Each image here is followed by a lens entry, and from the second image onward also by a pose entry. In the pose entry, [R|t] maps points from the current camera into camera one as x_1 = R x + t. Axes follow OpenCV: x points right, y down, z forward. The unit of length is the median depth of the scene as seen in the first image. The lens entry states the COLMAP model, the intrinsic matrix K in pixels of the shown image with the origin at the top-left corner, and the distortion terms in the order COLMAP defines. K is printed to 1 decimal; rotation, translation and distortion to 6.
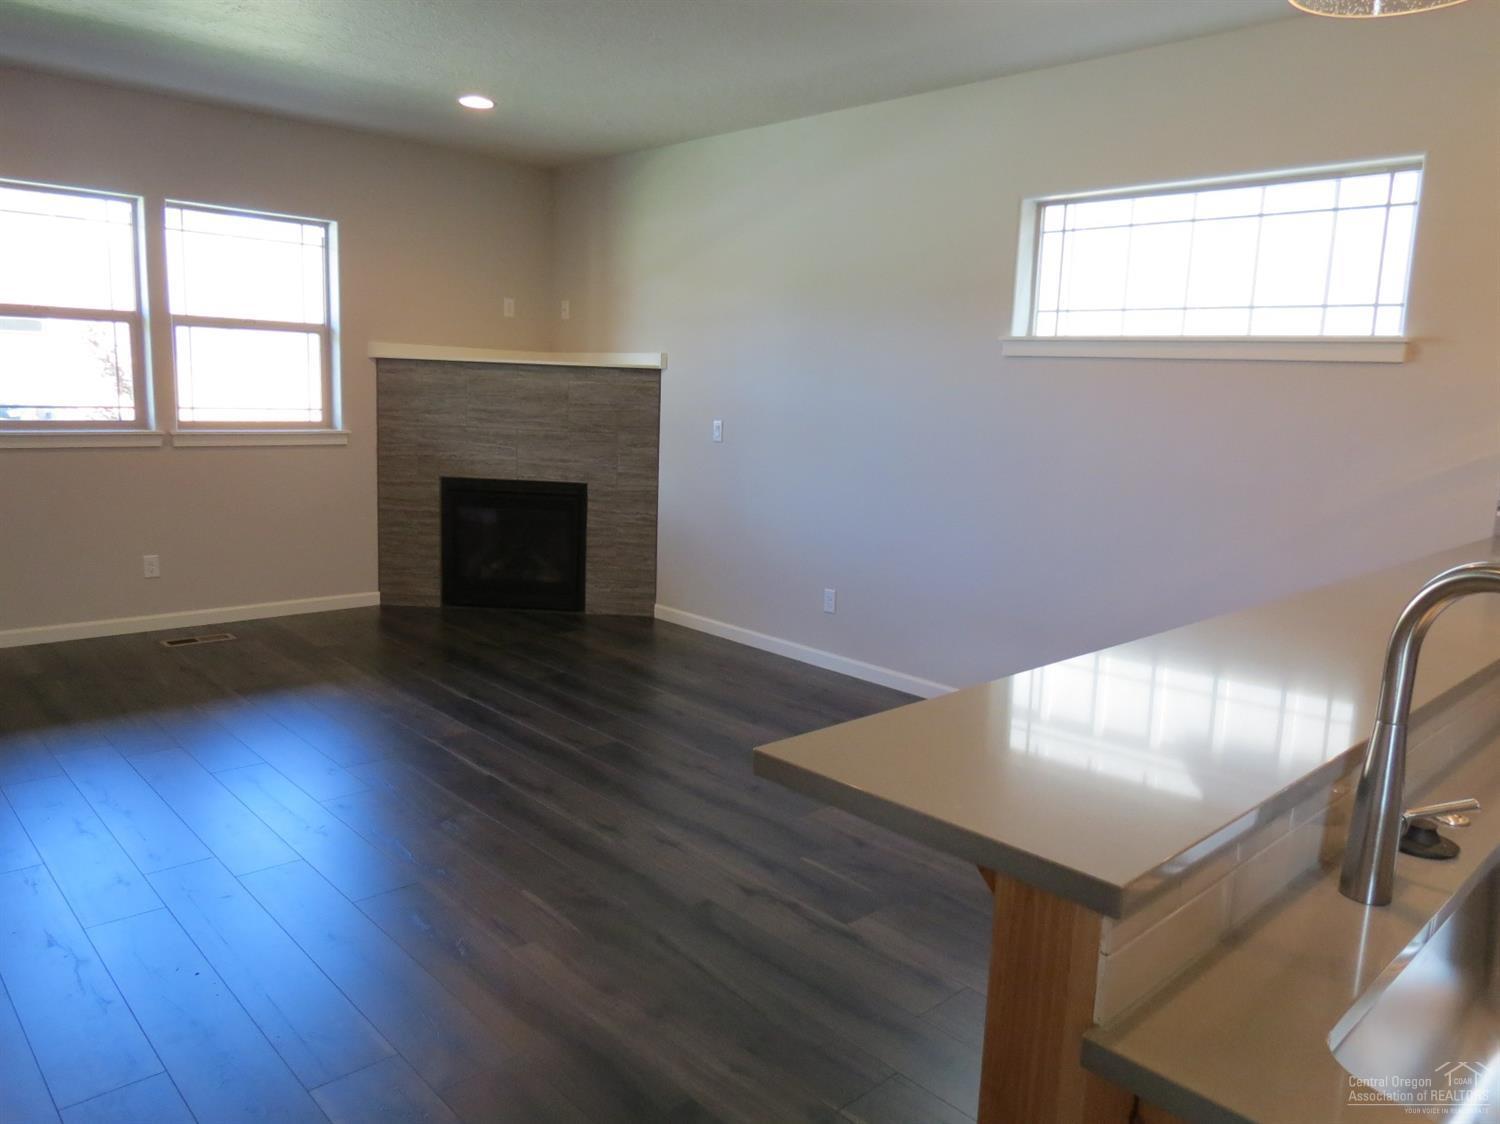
lens RADIAL K [[1069.6, 0, 750.0], [0, 1069.6, 561.3], [0, 0, 1]] dist [-0.026260, 0.013158]
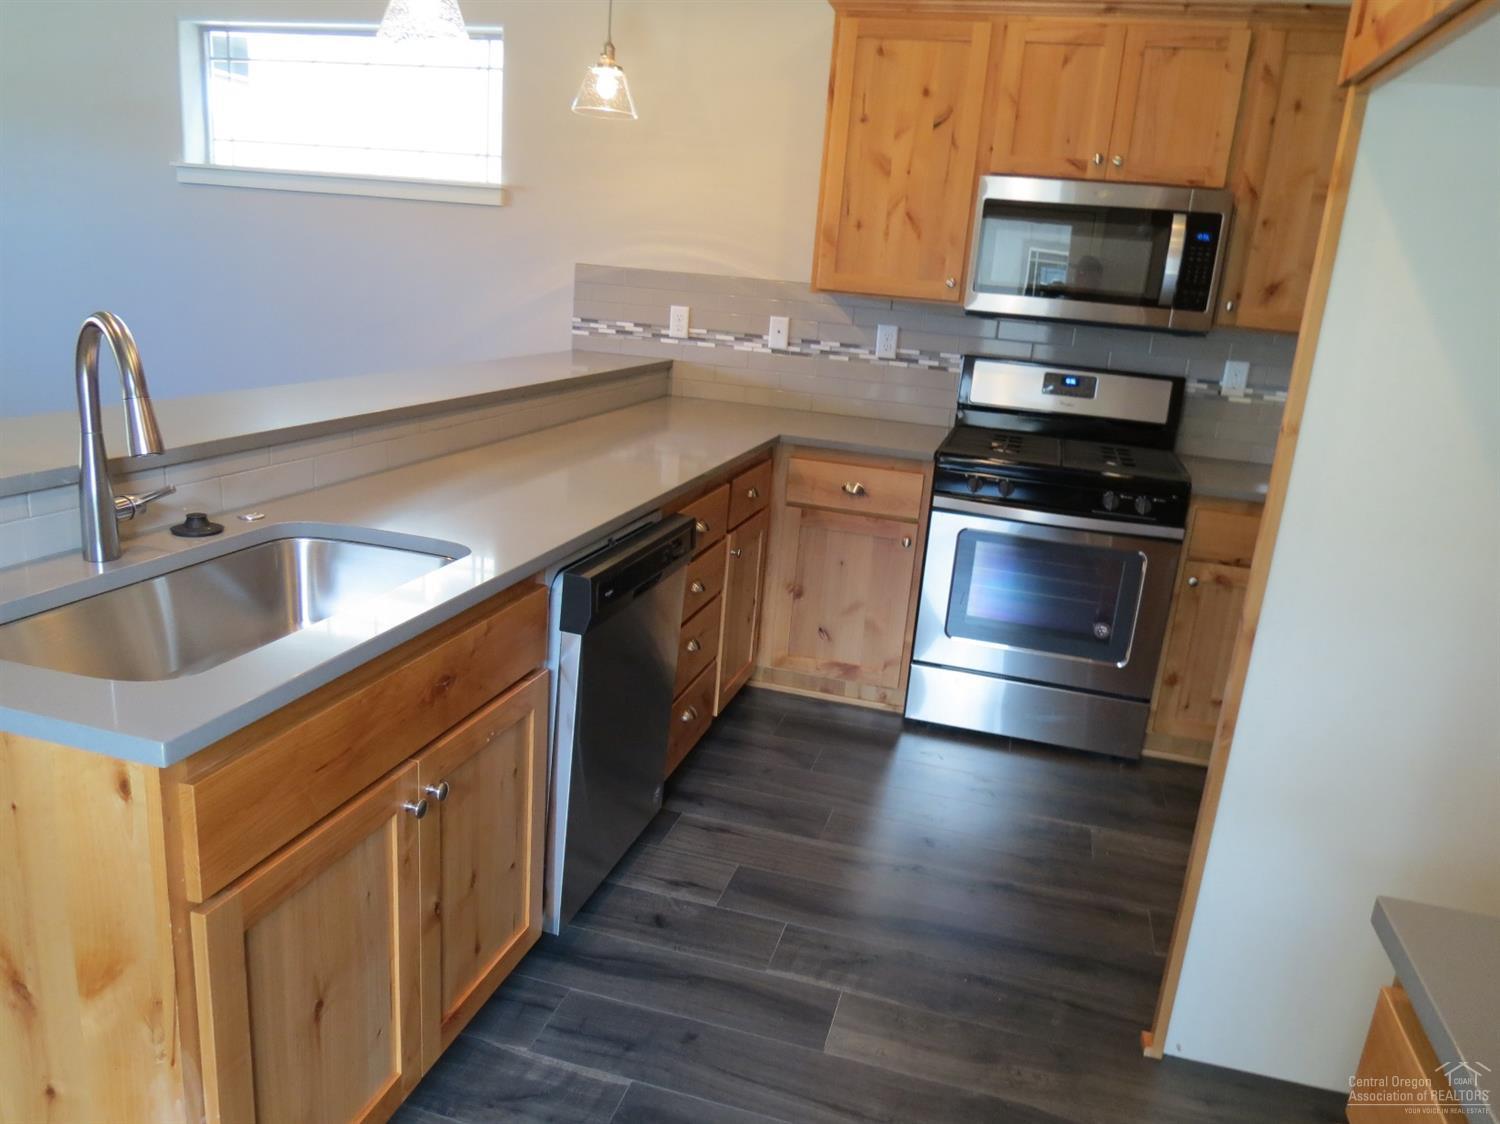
lens RADIAL K [[1069.6, 0, 757.0], [0, 1069.6, 562.0], [0, 0, 1]] dist [-0.026260, 0.013158]
pose [[0.849175, -0.110012, 0.516525, 0.104947], [0.038565, 0.988369, 0.147105, 0.025571], [-0.526701, -0.104998, 0.843541, -0.122014]]
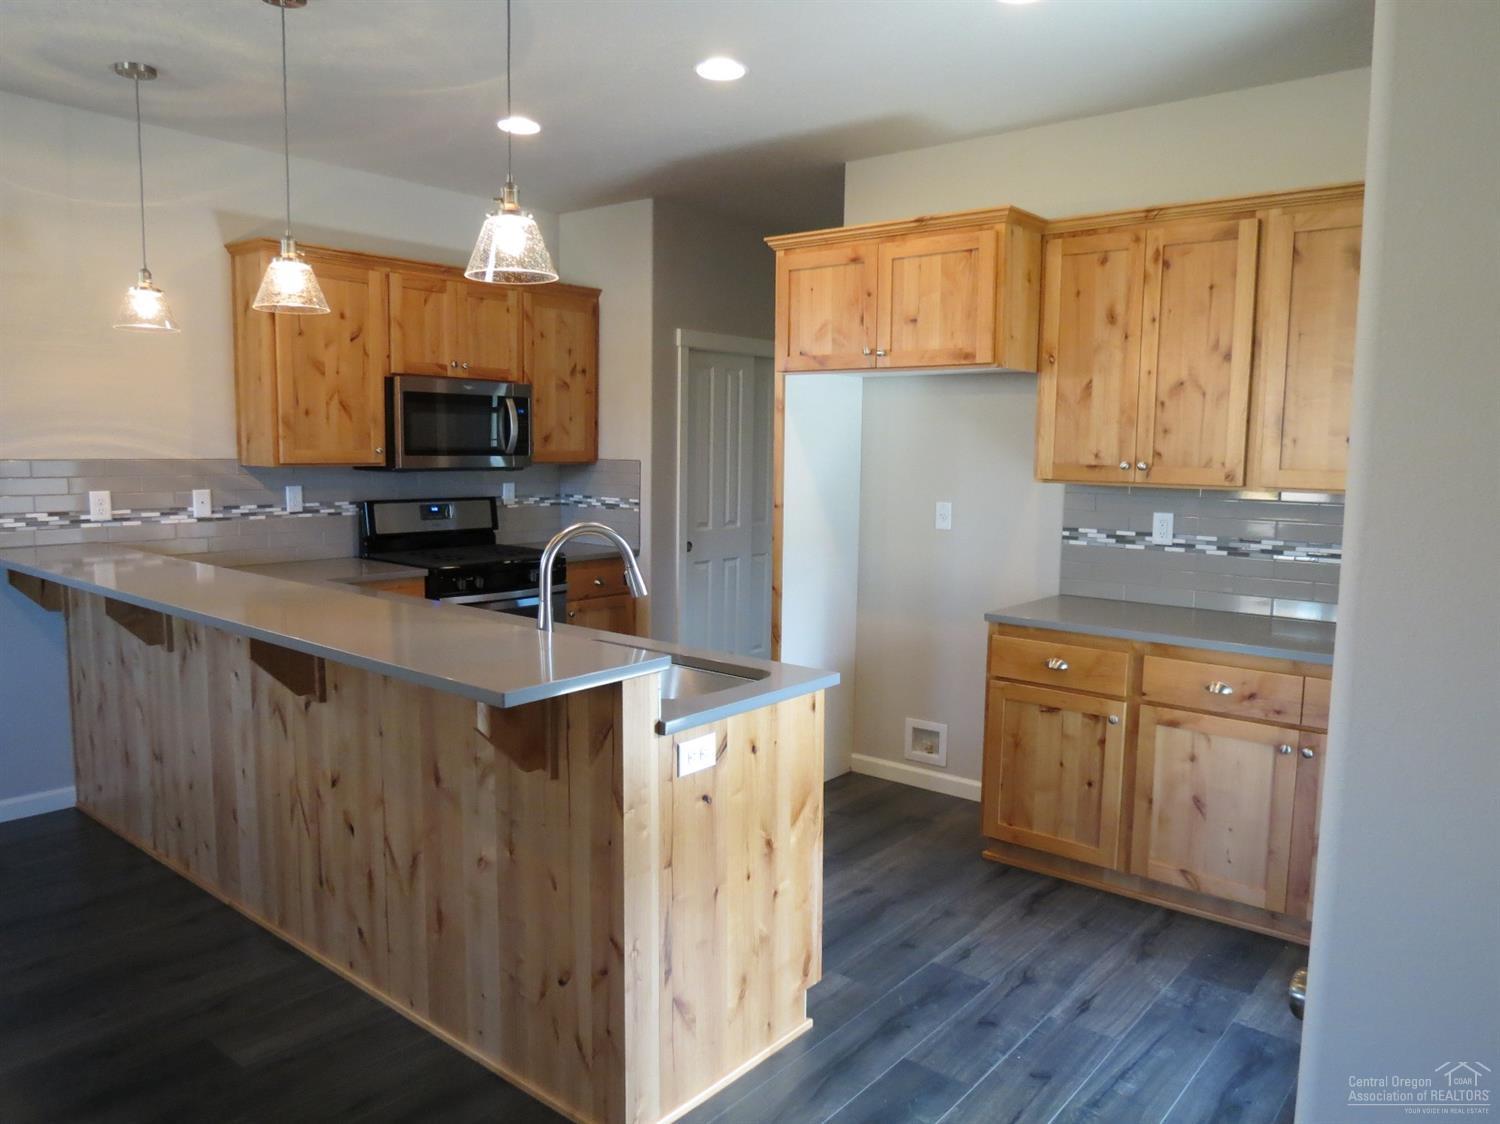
lens RADIAL K [[1069.6, 0, 754.6], [0, 1069.6, 559.8], [0, 0, 1]] dist [-0.026260, 0.013158]
pose [[-0.131004, -0.147925, 0.980284, -0.300360], [0.142196, 0.975778, 0.166248, -0.044848], [-0.981131, 0.161171, -0.106796, 0.140742]]
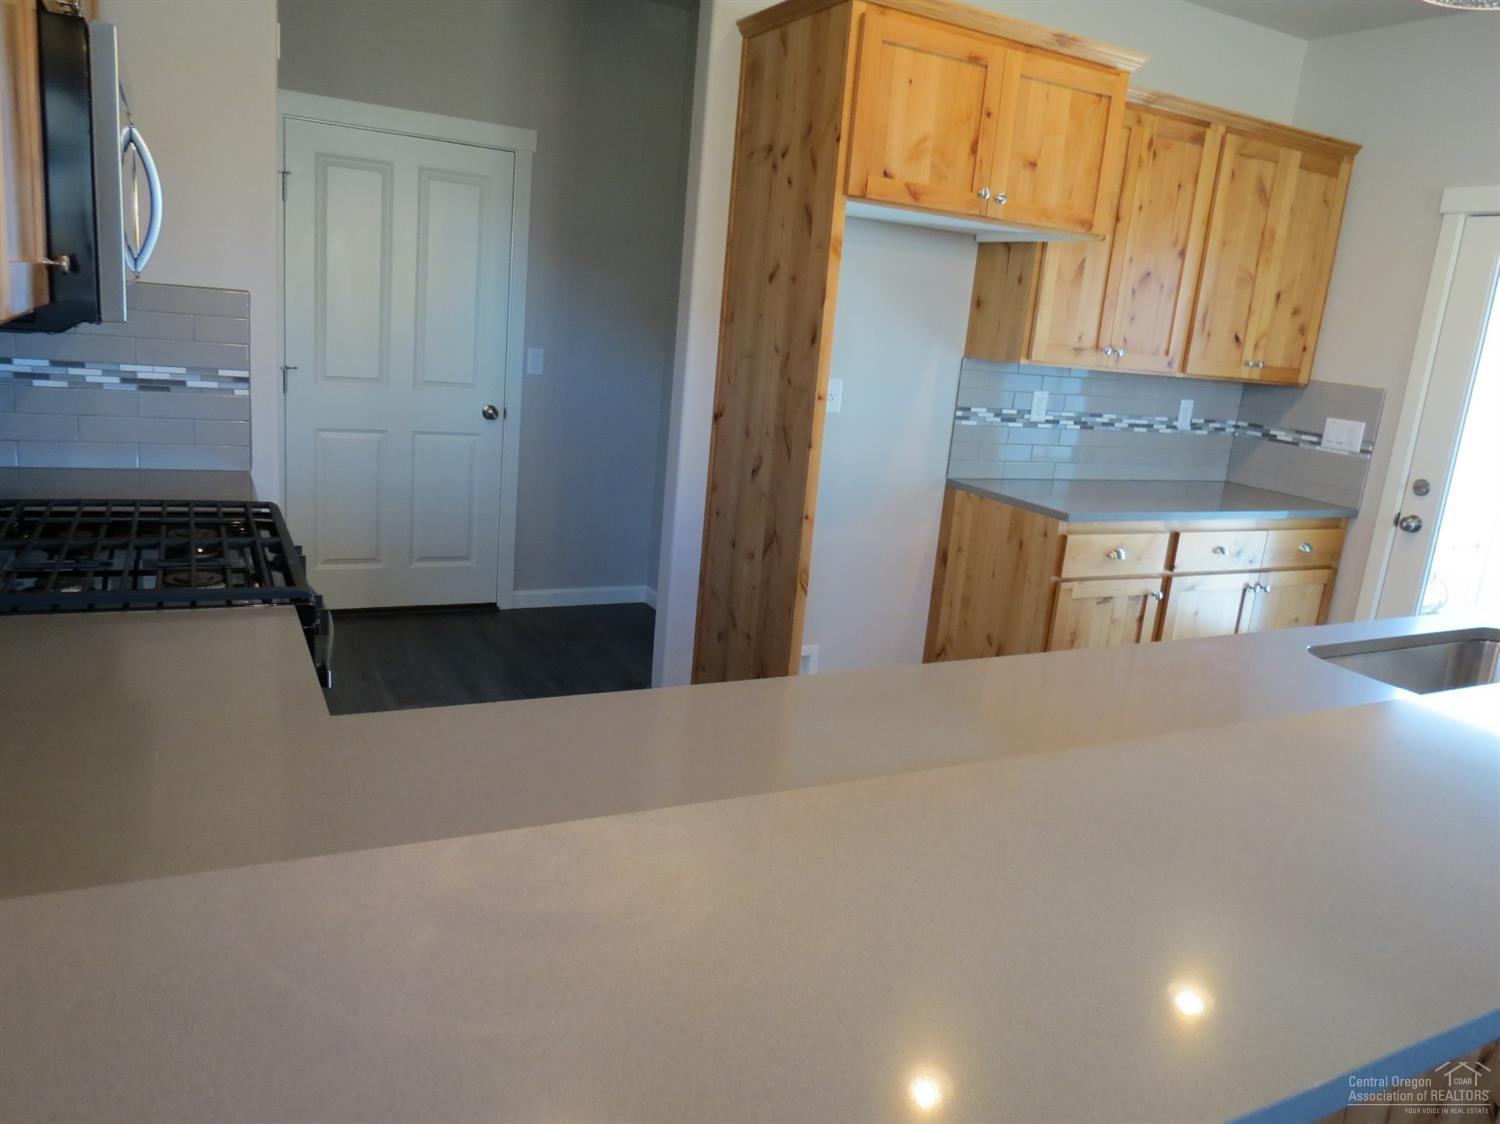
lens RADIAL K [[1069.6, 0, 760.5], [0, 1069.6, 561.3], [0, 0, 1]] dist [-0.026260, 0.013158]
pose [[-0.957571, -0.175616, 0.228508, 0.282457], [-0.078502, 0.921852, 0.379507, -0.071338], [-0.277298, 0.345467, -0.896526, 0.500785]]
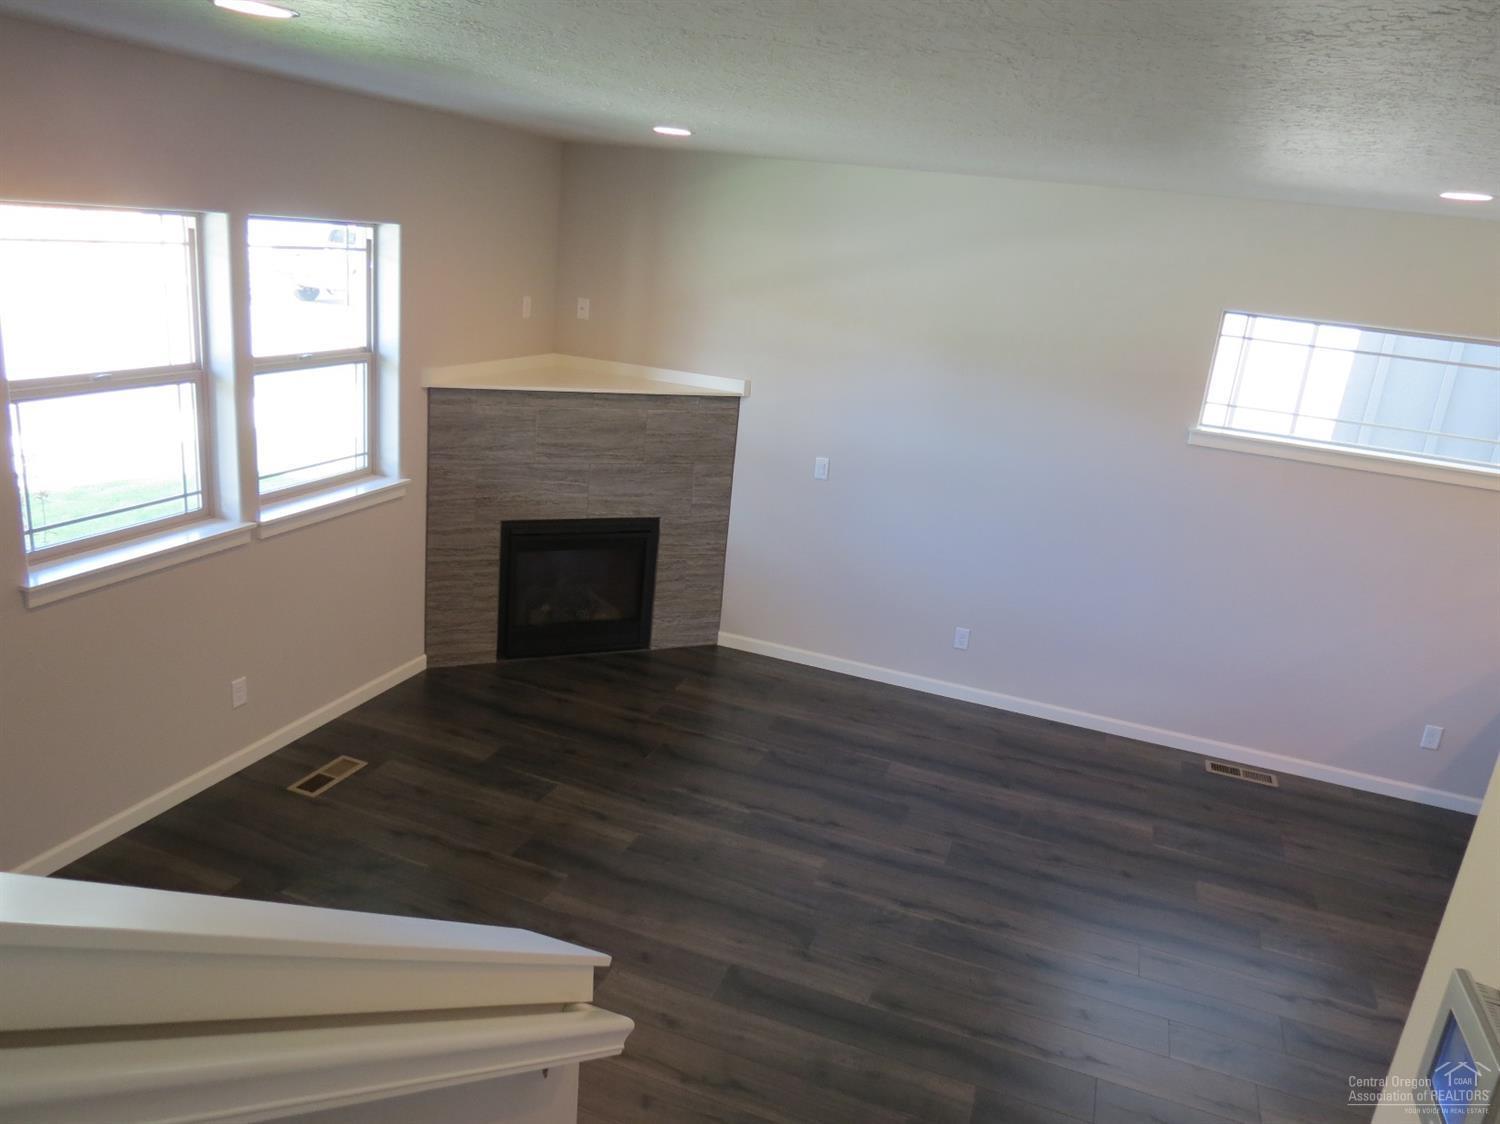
lens RADIAL K [[1069.6, 0, 753.6], [0, 1069.6, 560.4], [0, 0, 1]] dist [-0.026260, 0.013158]
pose [[0.888495, -0.088163, 0.450338, -0.508479], [0.013287, 0.985902, 0.166796, -0.192097], [-0.458695, -0.142214, 0.877140, 0.139336]]
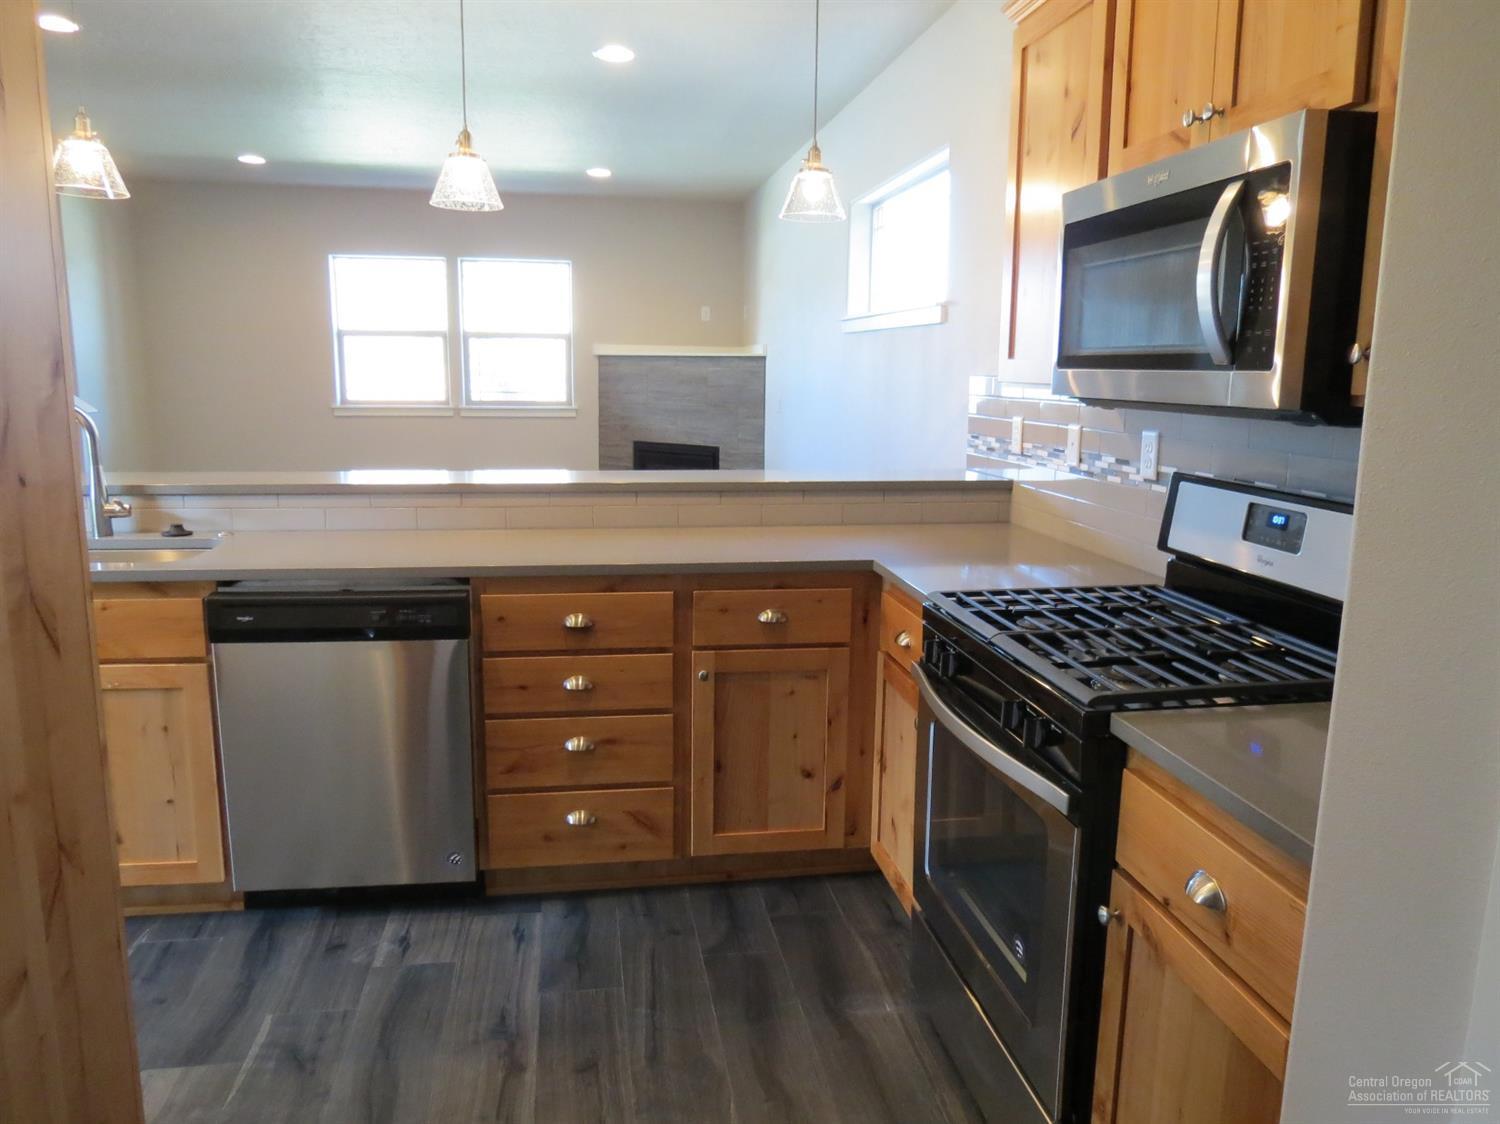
lens RADIAL K [[1069.6, 0, 749.1], [0, 1069.6, 560.2], [0, 0, 1]] dist [-0.026260, 0.013158]
pose [[0.829087, 0.071248, -0.554561, 0.610525], [-0.073393, 0.997134, 0.018383, 0.037831], [0.554282, 0.025460, 0.831940, -0.053746]]
